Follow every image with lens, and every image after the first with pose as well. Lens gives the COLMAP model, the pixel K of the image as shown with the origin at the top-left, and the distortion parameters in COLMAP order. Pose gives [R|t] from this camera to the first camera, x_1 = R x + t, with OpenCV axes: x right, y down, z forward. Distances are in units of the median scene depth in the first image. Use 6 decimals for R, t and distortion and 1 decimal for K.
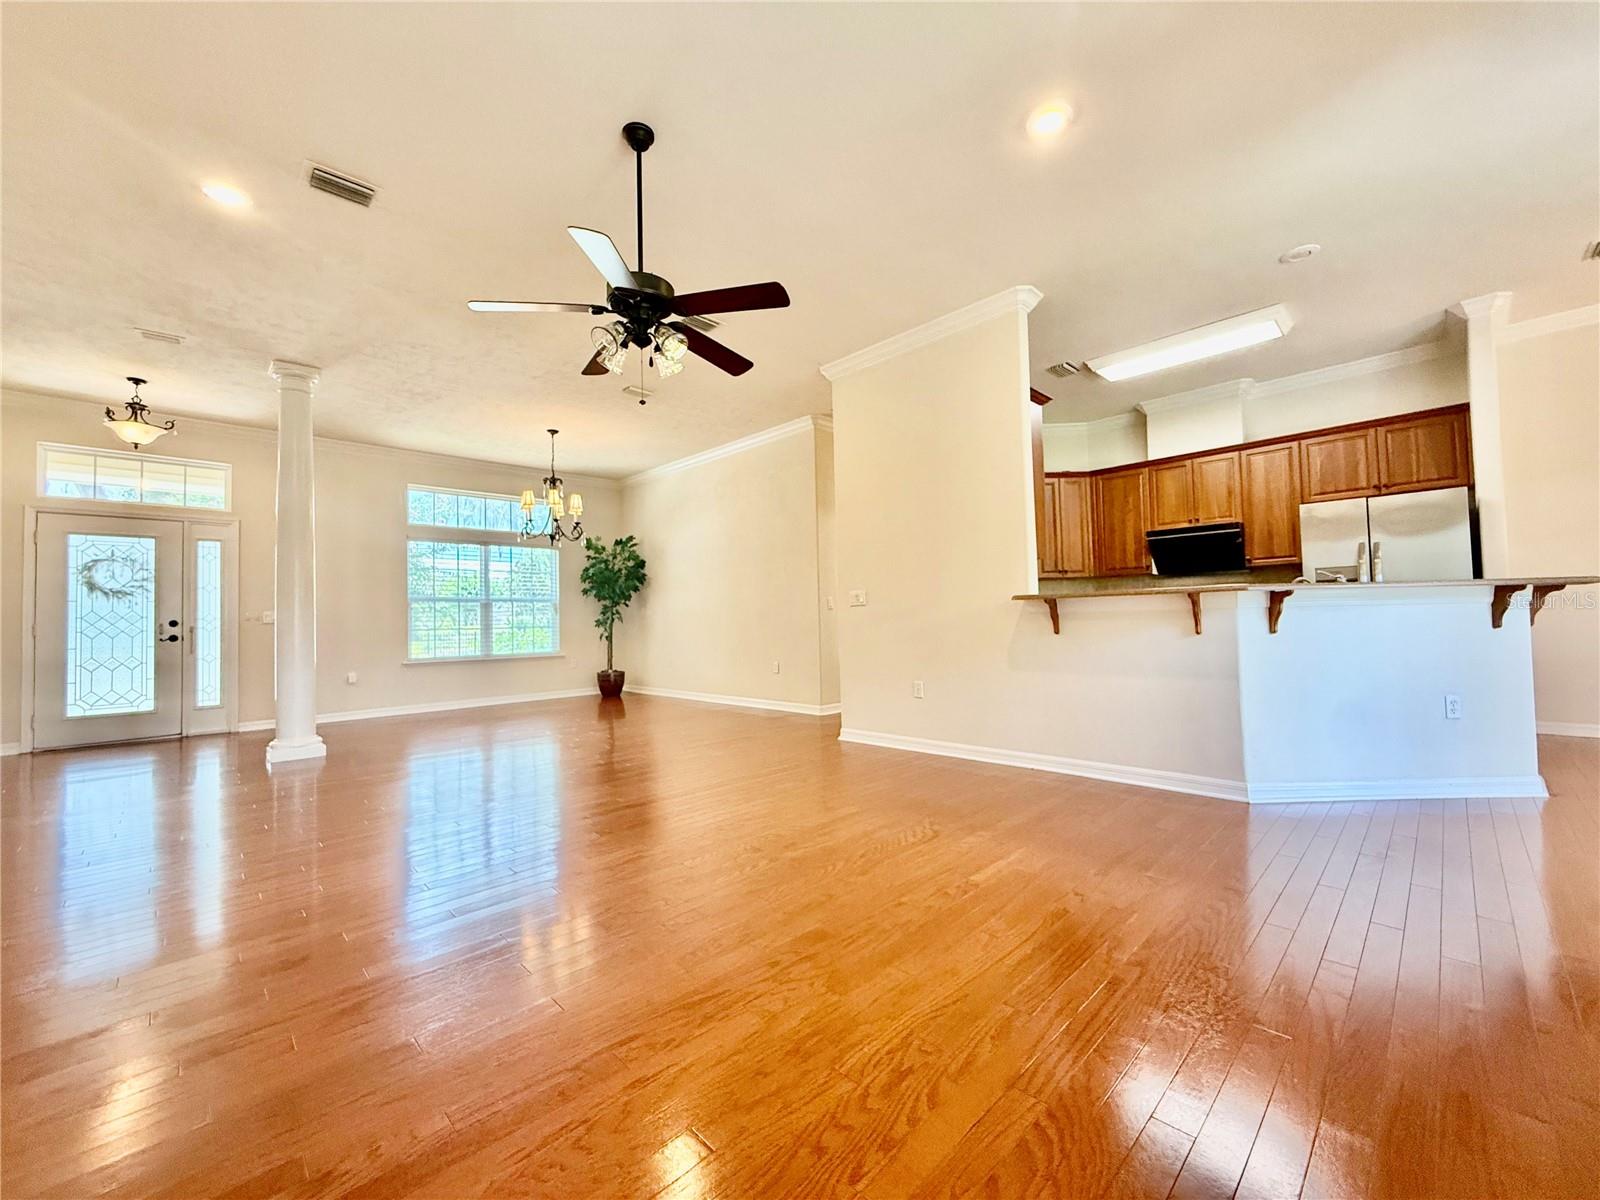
lens RADIAL K [[644.5, 0, 798.5], [0, 644.5, 595.8], [0, 0, 1]] dist [0.002062, 0.000159]
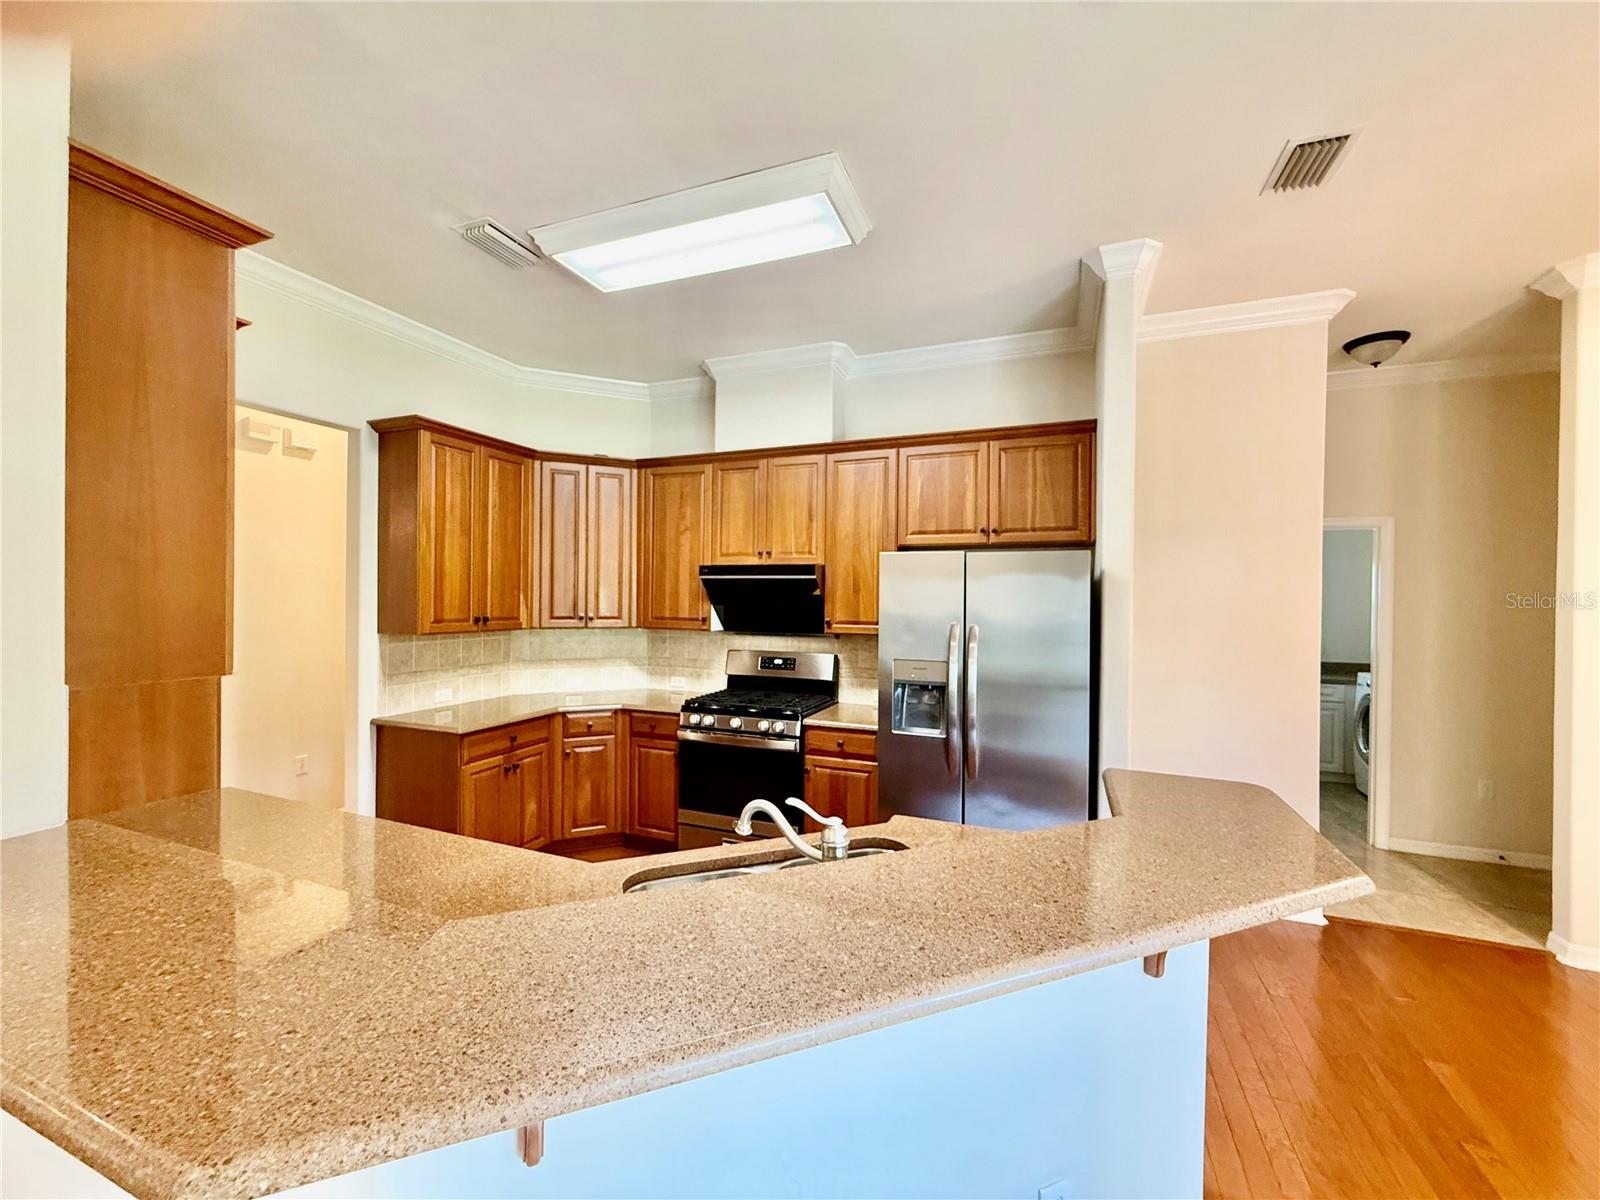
lens RADIAL K [[644.5, 0, 797.6], [0, 644.5, 595.6], [0, 0, 1]] dist [0.002062, 0.000159]
pose [[0.918499, 0.032088, 0.394120, 0.406494], [-0.046656, 0.998534, 0.027434, -0.098690], [-0.392662, -0.043586, 0.918649, 0.410585]]
